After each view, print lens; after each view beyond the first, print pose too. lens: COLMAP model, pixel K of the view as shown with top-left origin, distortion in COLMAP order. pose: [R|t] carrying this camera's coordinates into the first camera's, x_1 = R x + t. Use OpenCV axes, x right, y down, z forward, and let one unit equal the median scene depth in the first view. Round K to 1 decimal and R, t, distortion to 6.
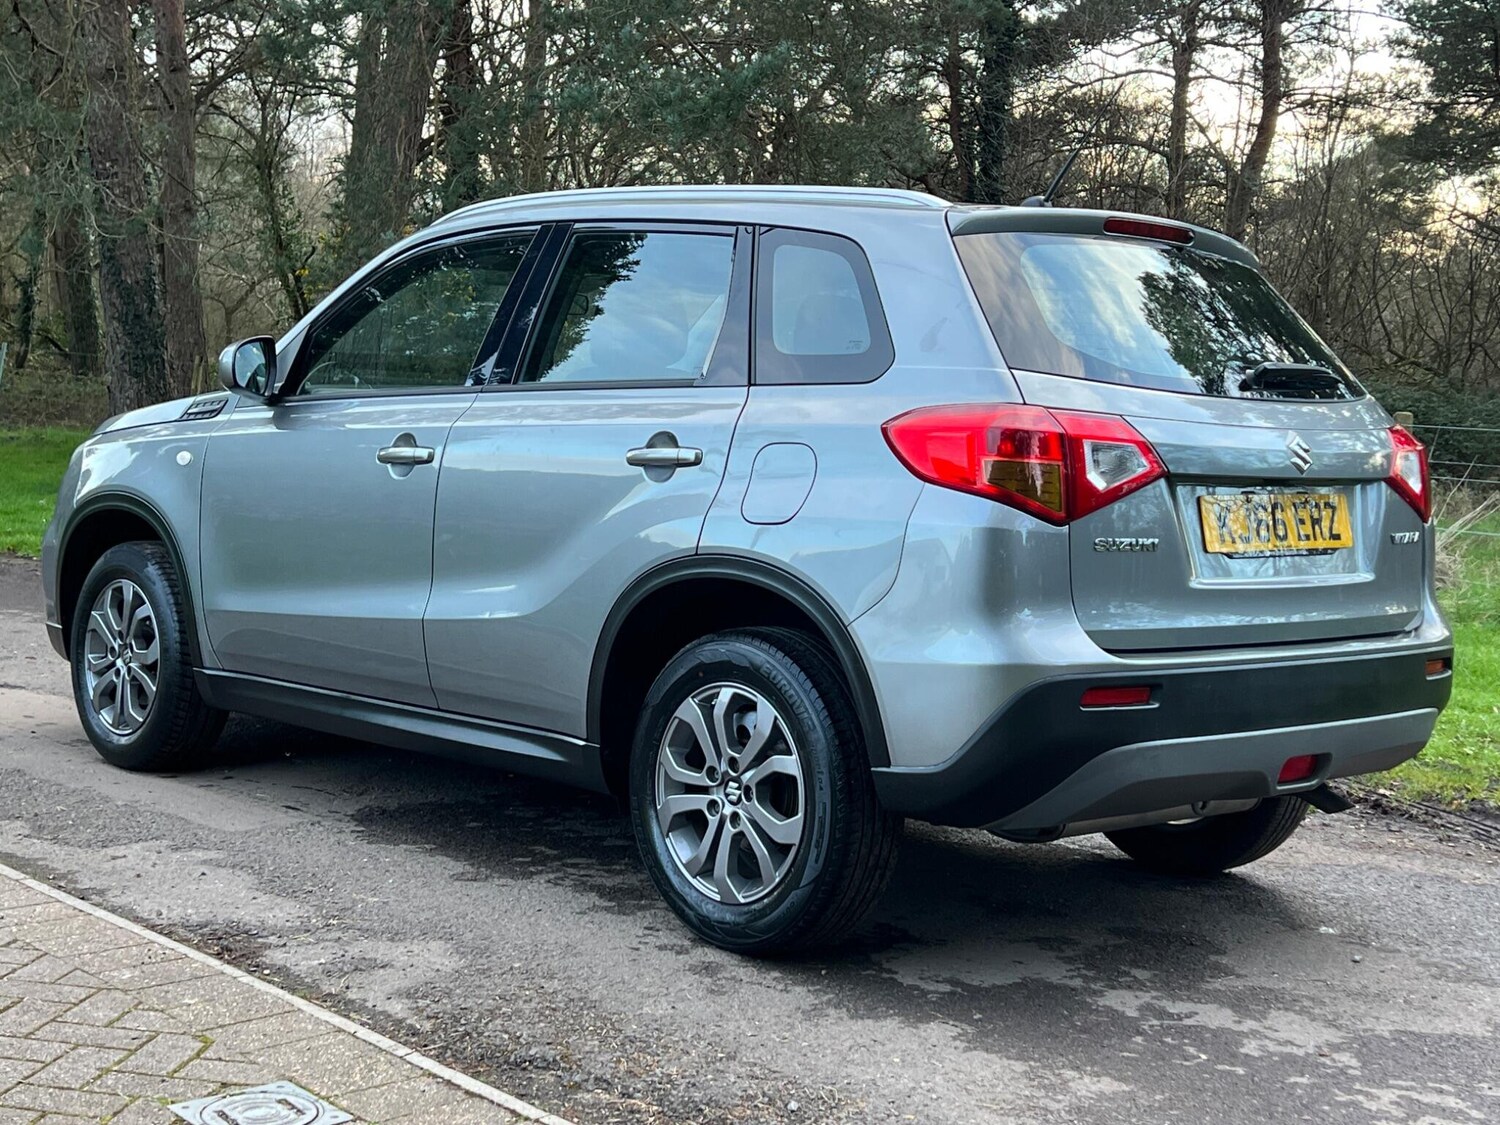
lens RADIAL K [[2255.4, 0, 785.4], [0, 2255.4, 536.5], [0, 0, 1]] dist [0.058409, 0.000000]
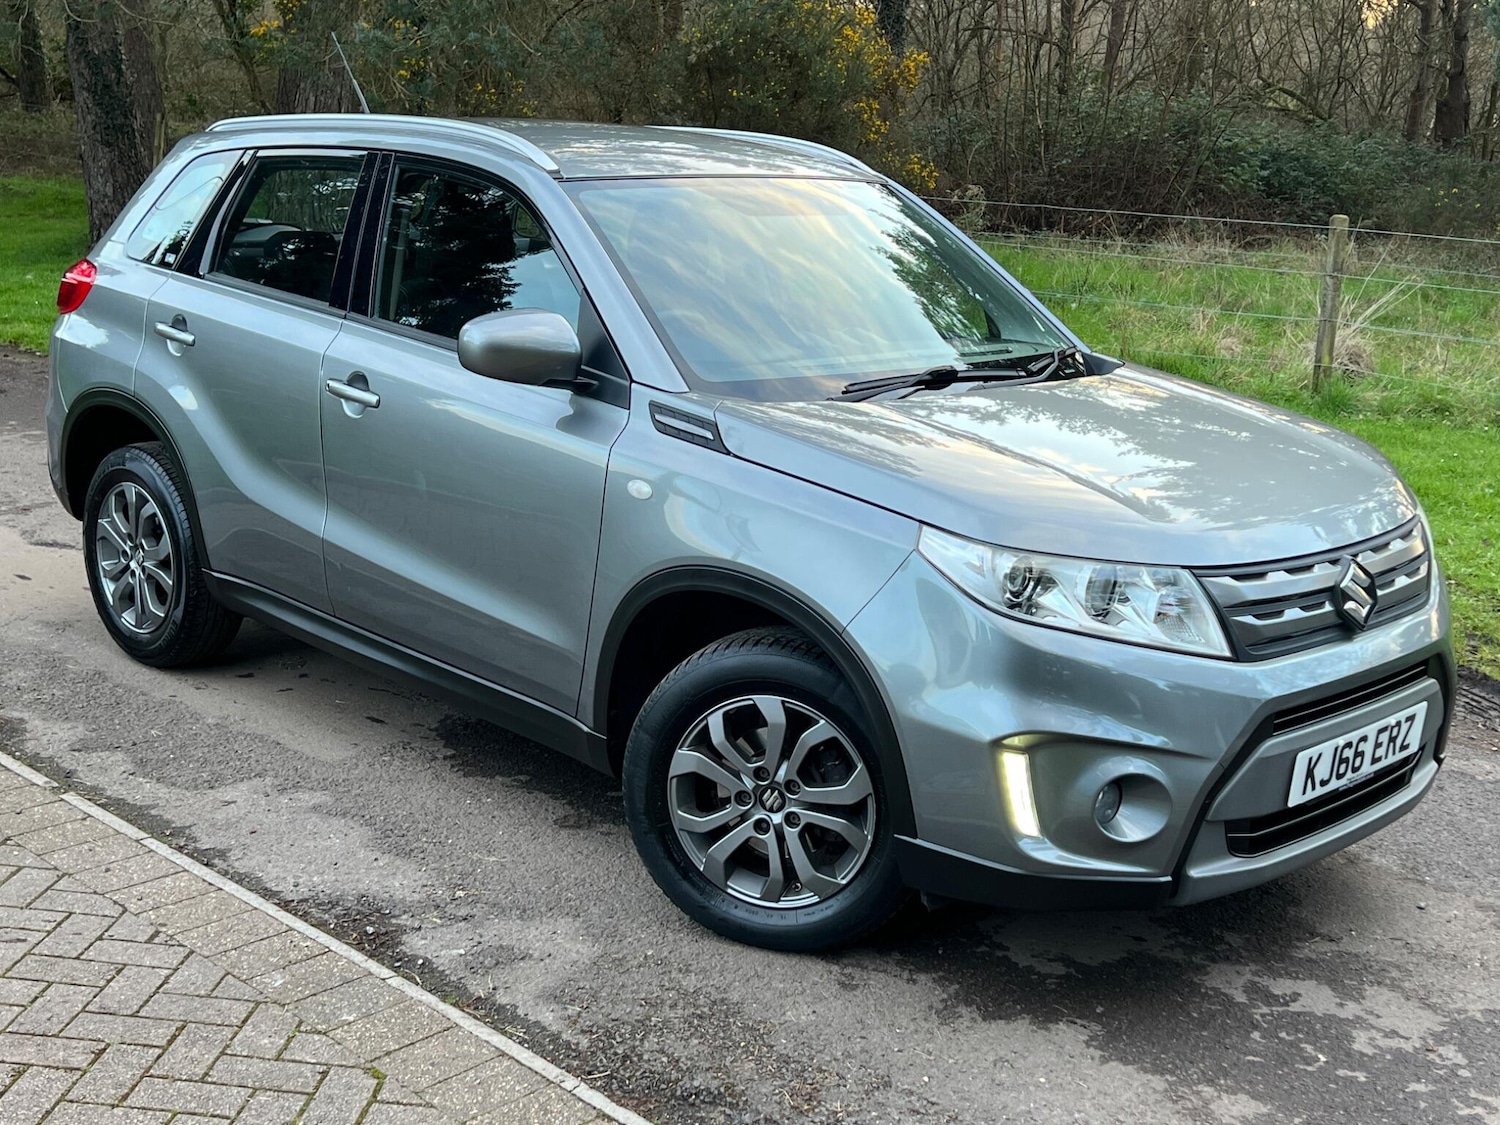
lens RADIAL K [[2032.1, 0, 784.3], [0, 2032.1, 584.3], [0, 0, 1]] dist [0.055427, 0.000000]
pose [[0.998592, -0.007643, 0.052491, -0.103909], [-0.001767, 0.984221, 0.176936, -0.141893], [-0.053015, -0.176779, 0.982822, 0.105306]]
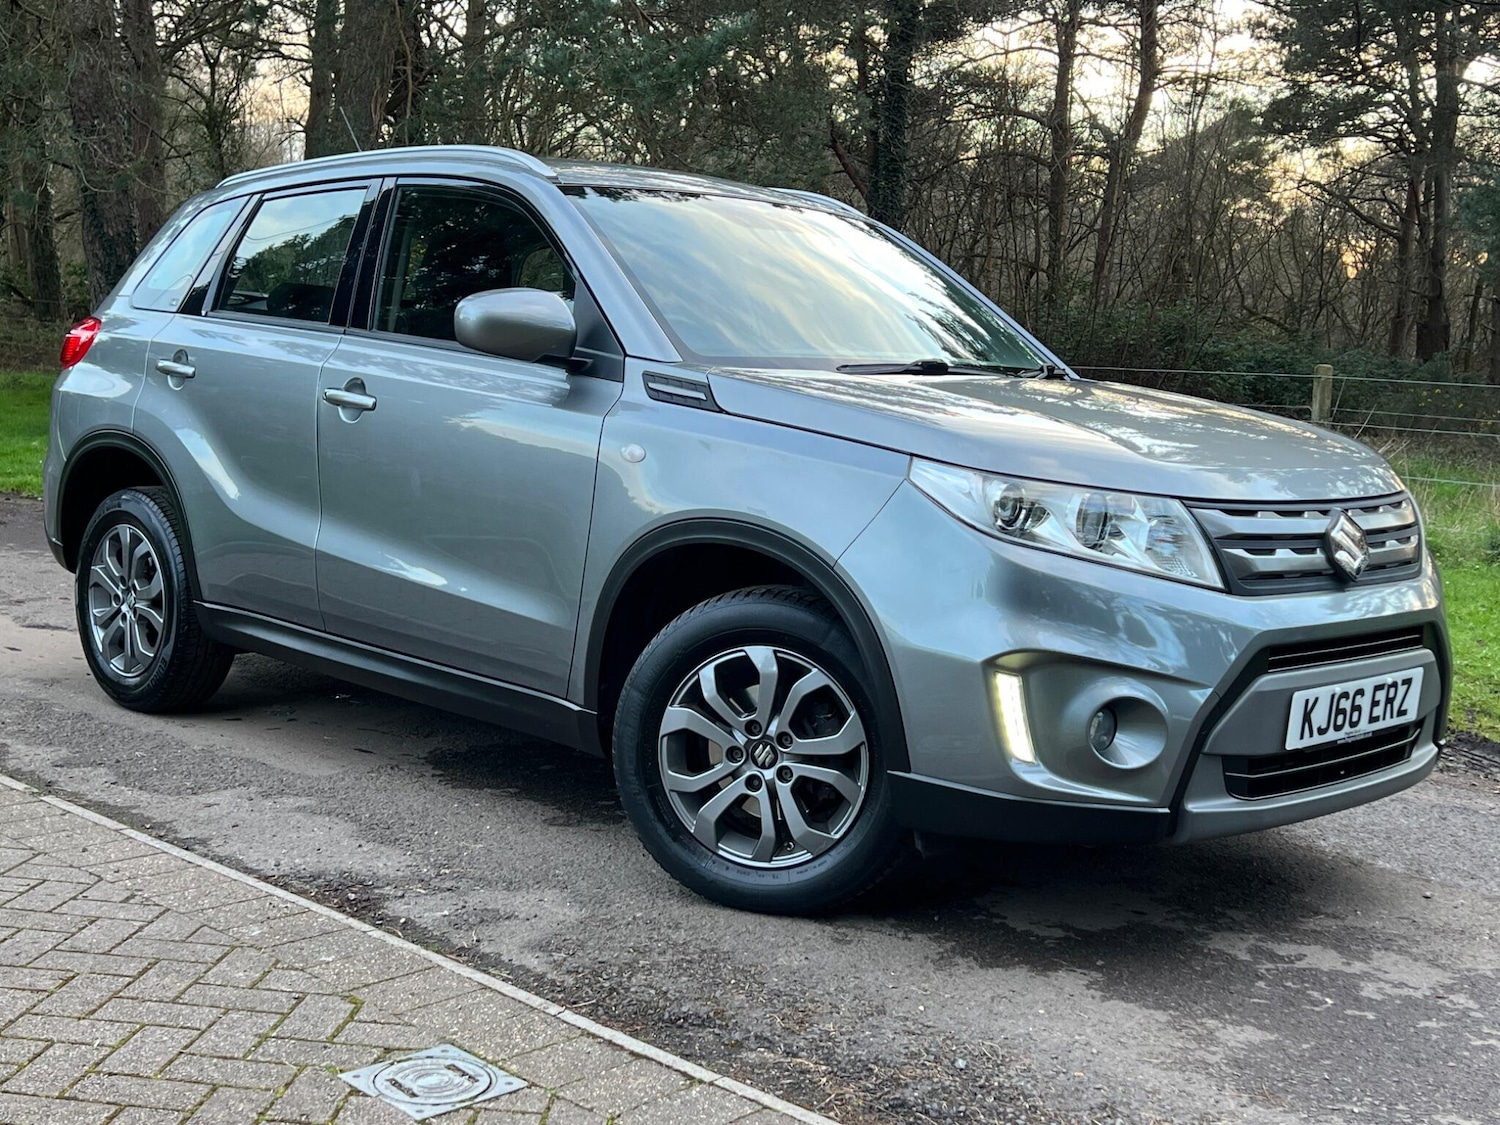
lens RADIAL K [[2032.1, 0, 796.3], [0, 2032.1, 563.6], [0, 0, 1]] dist [0.055427, 0.000000]
pose [[0.998229, -0.001932, 0.059464, -0.101193], [-0.000758, 0.998979, 0.045169, -0.009200], [-0.059490, -0.045134, 0.997208, 0.091313]]
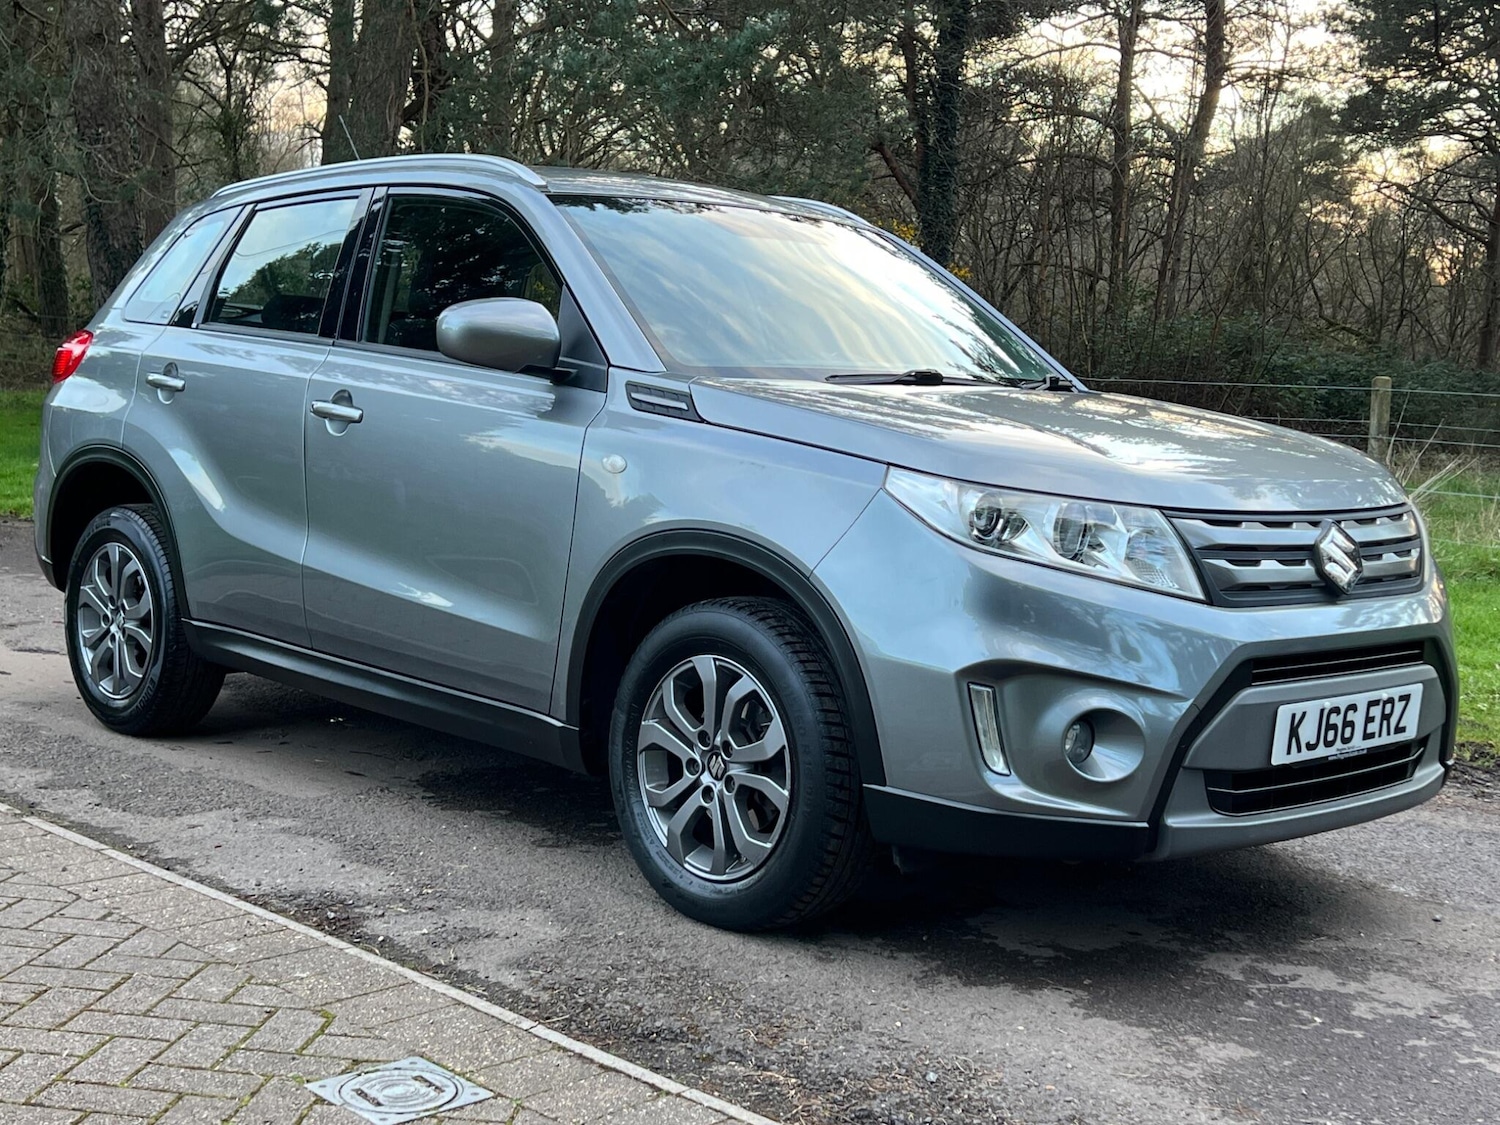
lens RADIAL K [[2172.5, 0, 807.5], [0, 2172.5, 561.0], [0, 0, 1]] dist [0.056524, 0.000000]
pose [[0.999240, -0.003152, 0.038851, -0.072386], [0.001980, 0.999543, 0.030173, -0.003845], [-0.038928, -0.030073, 0.998789, 0.041428]]
